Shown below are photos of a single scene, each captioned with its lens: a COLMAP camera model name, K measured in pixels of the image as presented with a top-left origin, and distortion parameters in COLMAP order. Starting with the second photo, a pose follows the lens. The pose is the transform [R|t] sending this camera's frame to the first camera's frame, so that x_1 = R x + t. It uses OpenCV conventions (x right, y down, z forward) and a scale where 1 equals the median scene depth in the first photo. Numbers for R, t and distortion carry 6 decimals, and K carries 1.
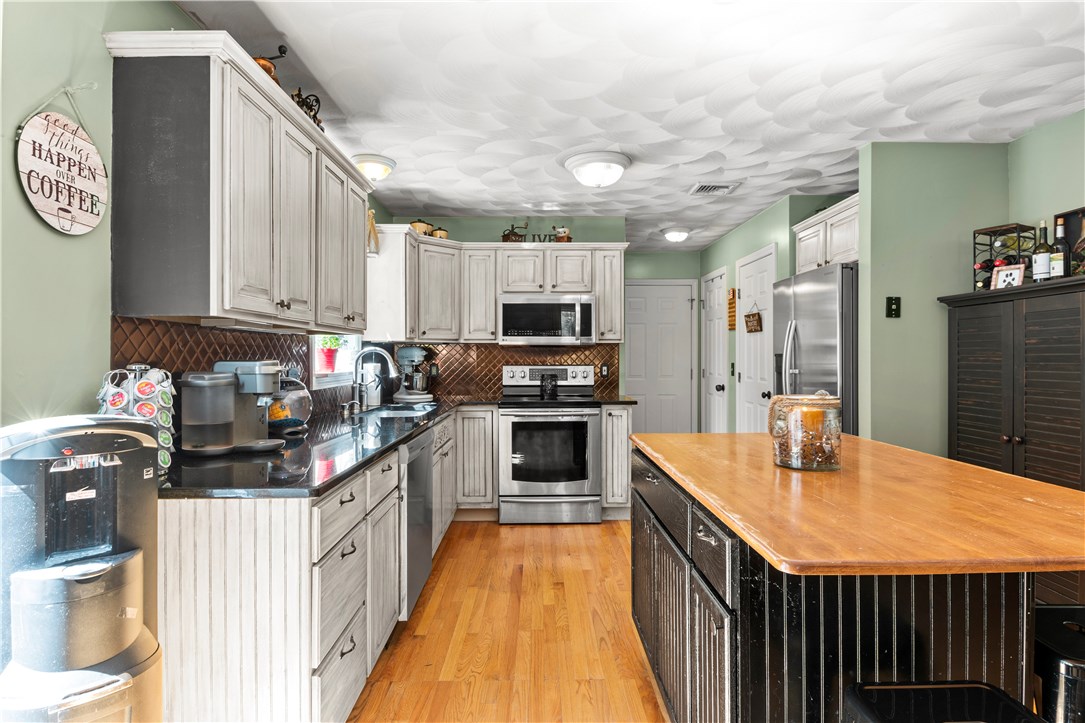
lens RADIAL K [[581.9, 0, 543.3], [0, 581.9, 359.4], [0, 0, 1]] dist [-0.024835, 0.005812]
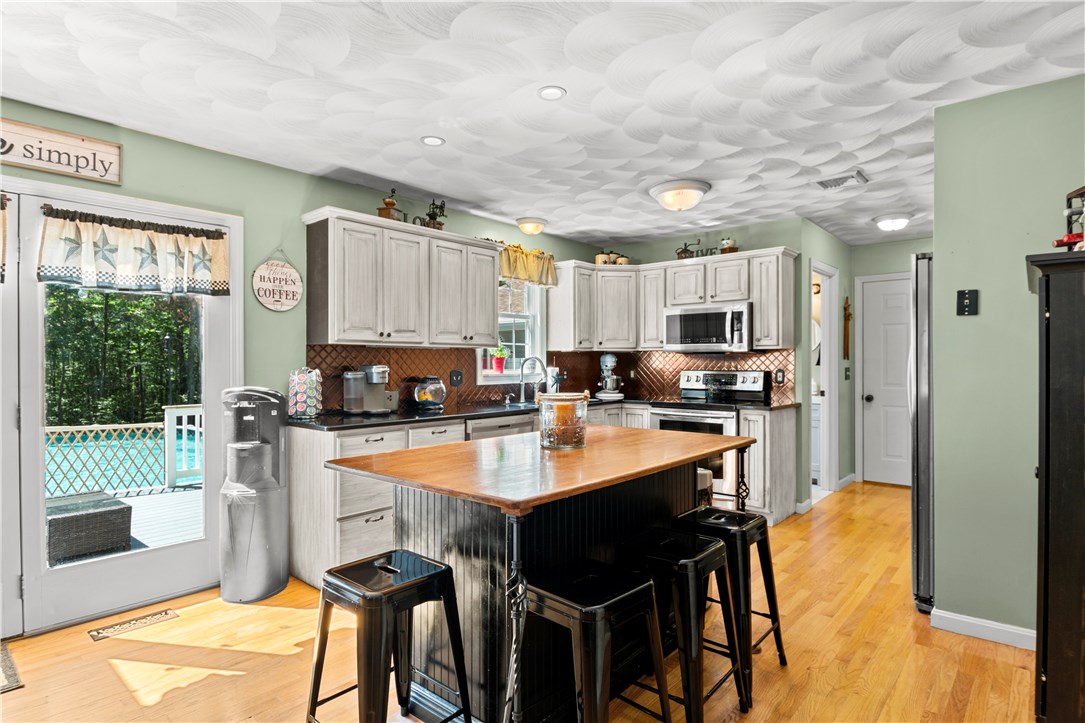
lens RADIAL K [[581.9, 0, 531.7], [0, 581.9, 361.2], [0, 0, 1]] dist [-0.024835, 0.005812]
pose [[0.736534, -0.001156, -0.676400, 0.569650], [-0.001421, 0.999994, -0.003257, -0.003002], [0.676399, 0.003360, 0.736527, -0.014511]]
